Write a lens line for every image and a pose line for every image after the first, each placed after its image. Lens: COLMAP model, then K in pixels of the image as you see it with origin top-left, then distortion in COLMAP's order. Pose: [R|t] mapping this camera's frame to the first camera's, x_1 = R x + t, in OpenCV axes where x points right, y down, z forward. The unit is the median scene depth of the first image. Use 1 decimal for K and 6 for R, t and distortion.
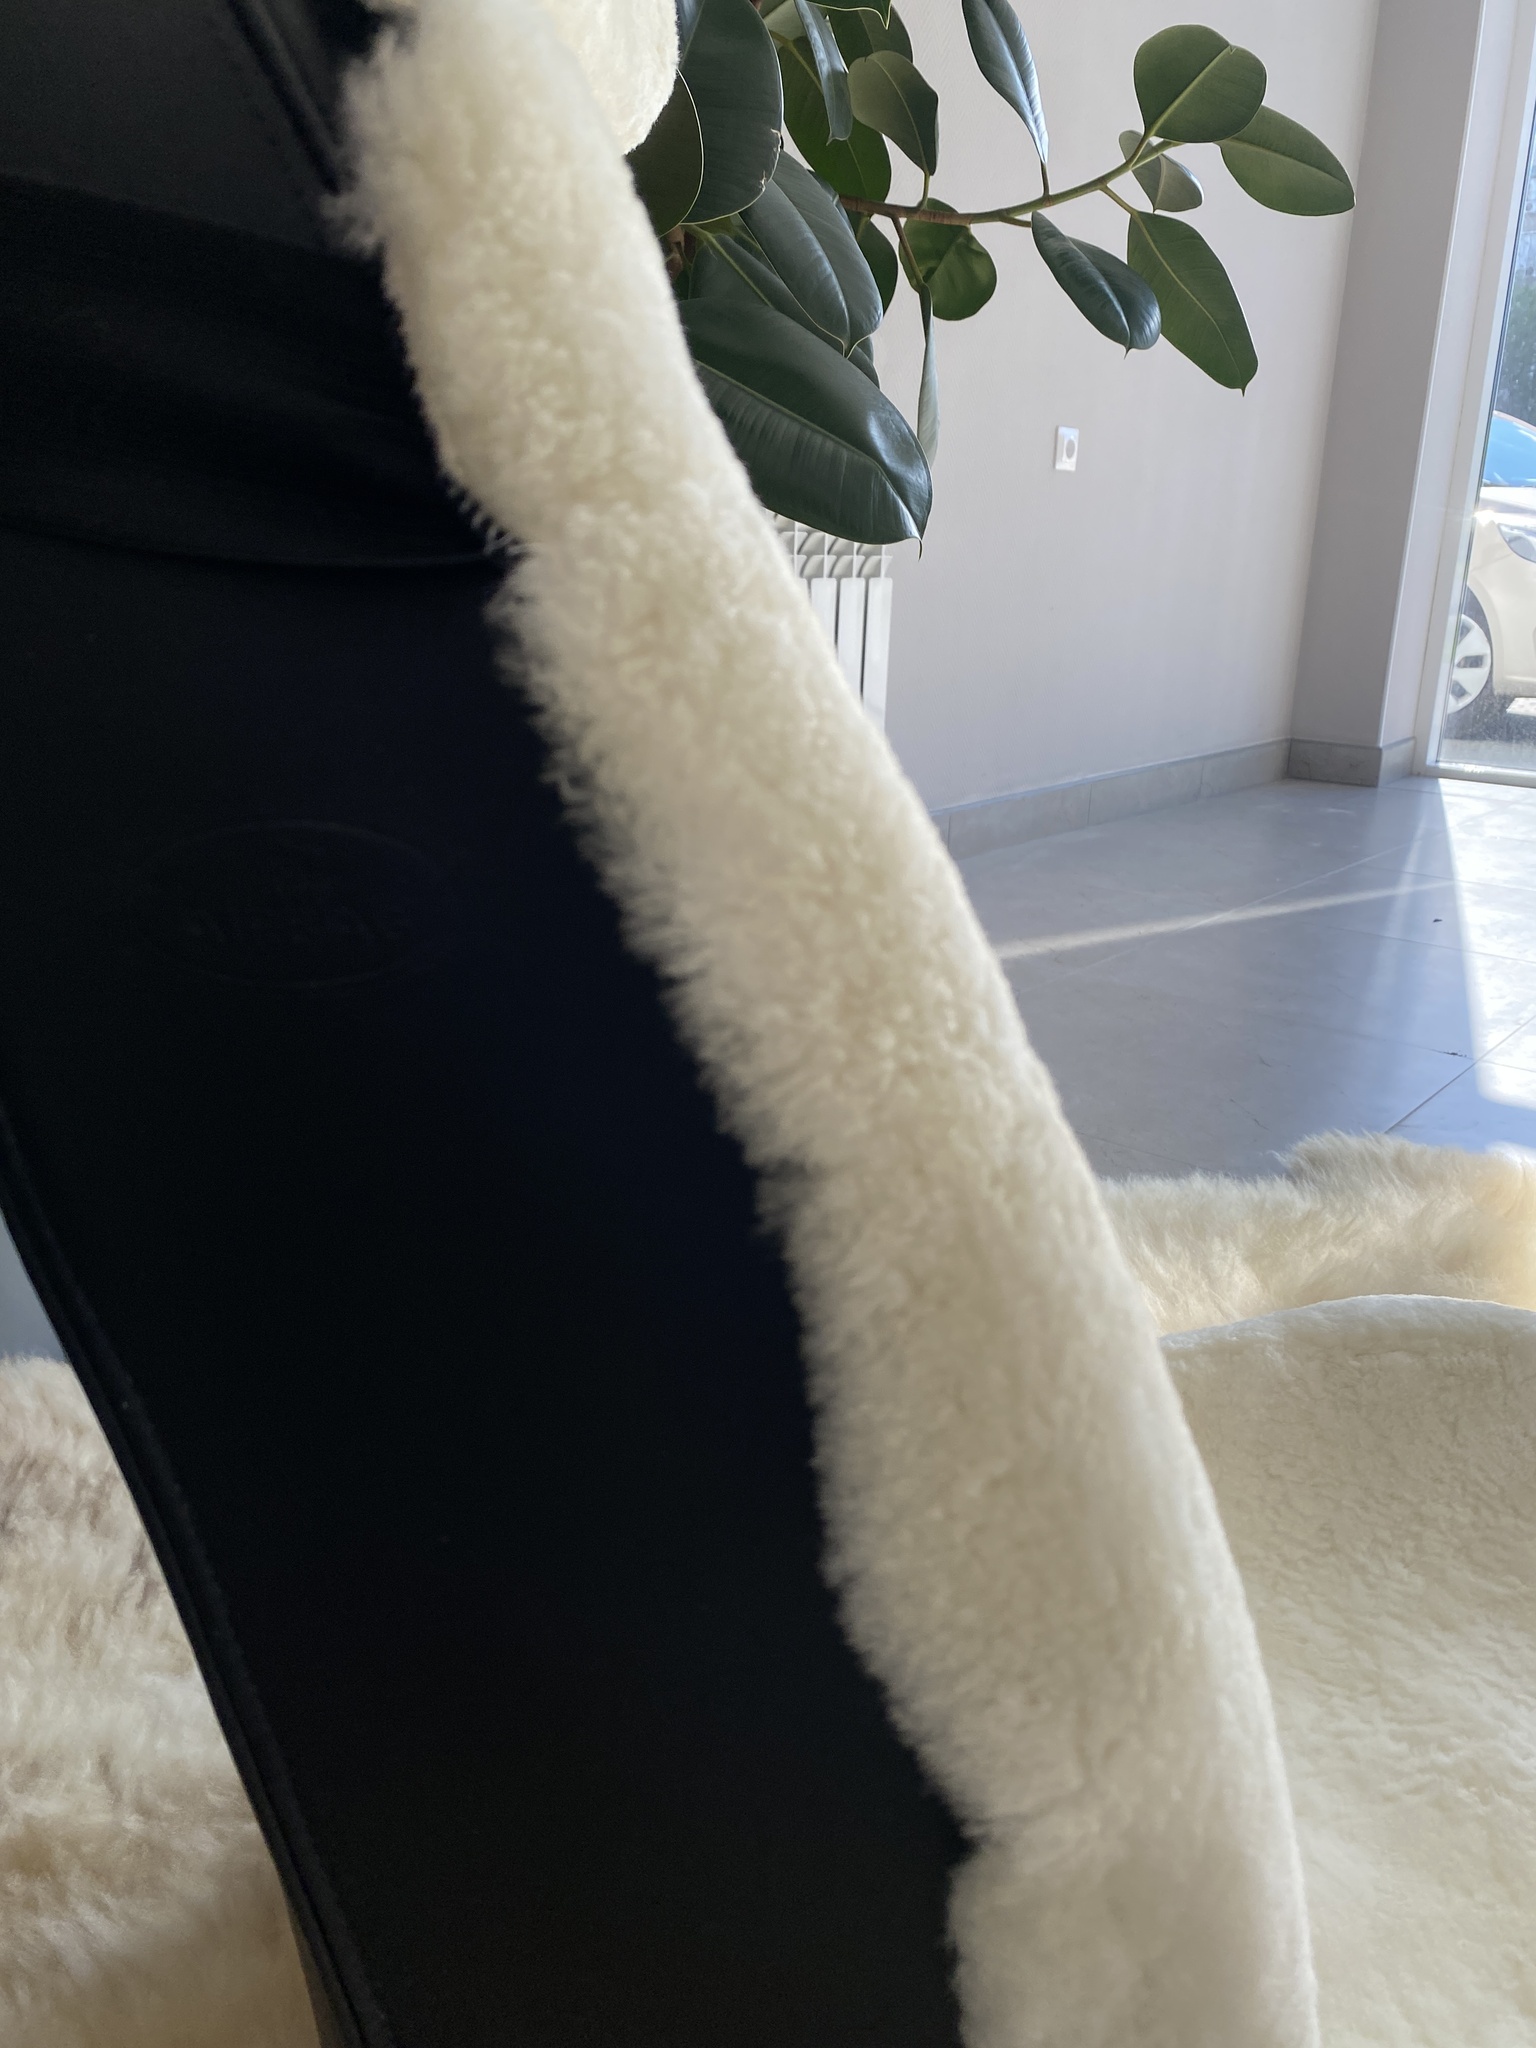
lens RADIAL K [[1531.1, 0, 761.2], [0, 1531.1, 1018.5], [0, 0, 1]] dist [0.005382, -0.007199]
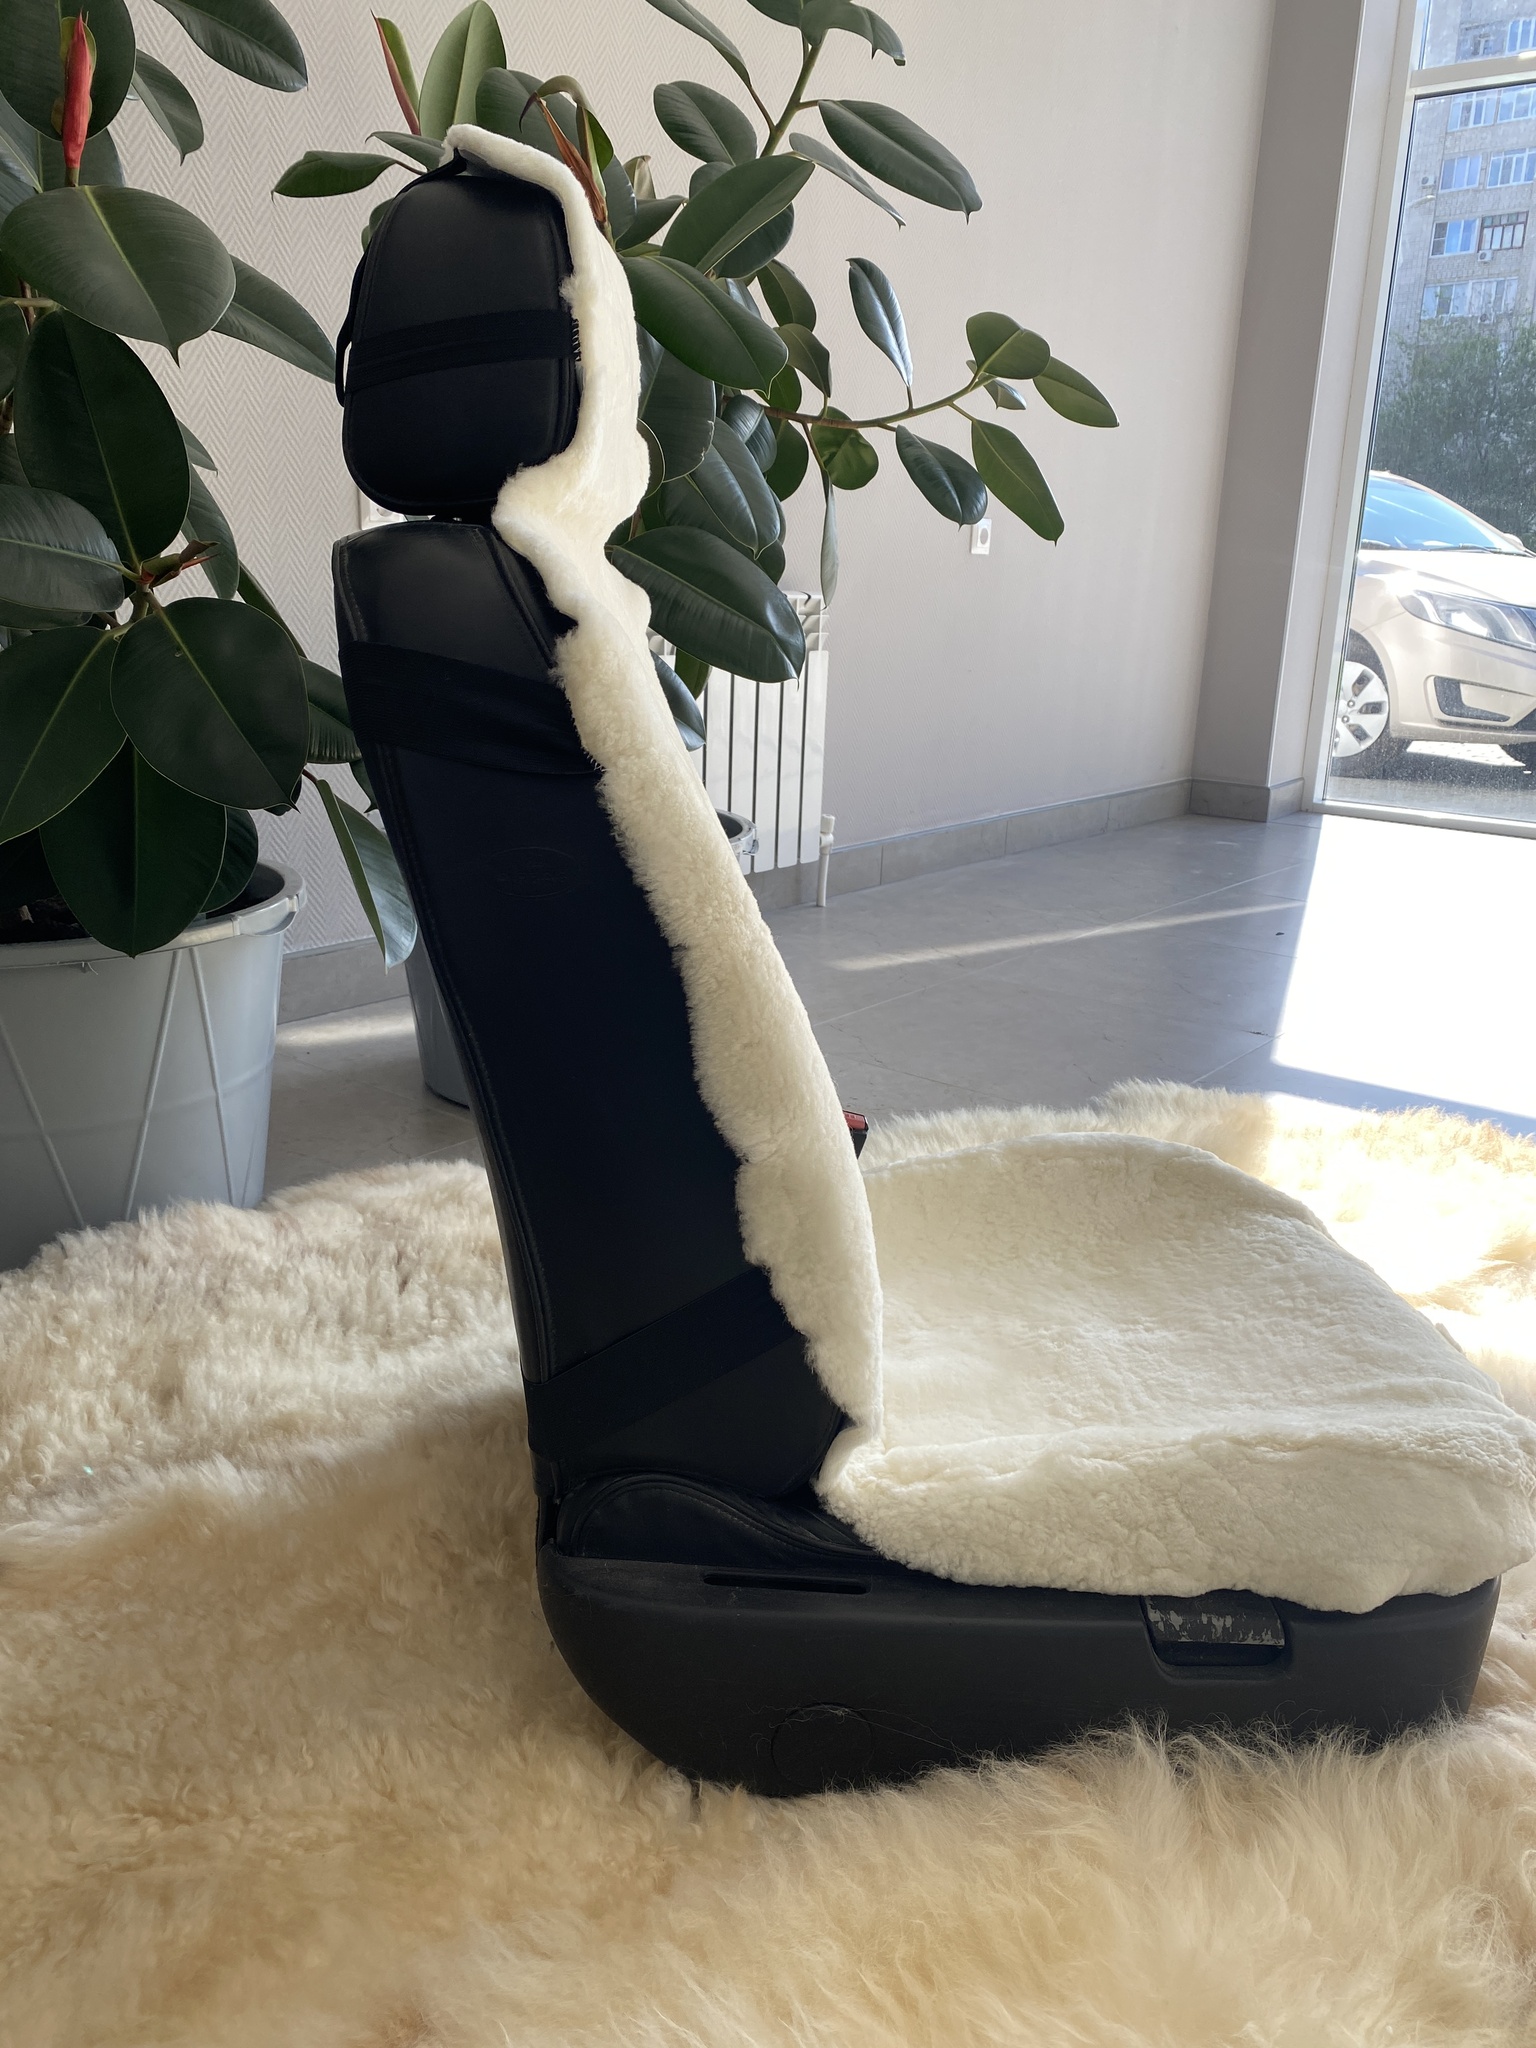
lens RADIAL K [[1497.9, 0, 773.1], [0, 1497.9, 1033.0], [0, 0, 1]] dist [0.057898, -0.085126]
pose [[0.999654, 0.000939, 0.026302, 0.039332], [-0.000736, 0.999970, -0.007742, 0.091099], [-0.026308, 0.007720, 0.999624, -0.684972]]
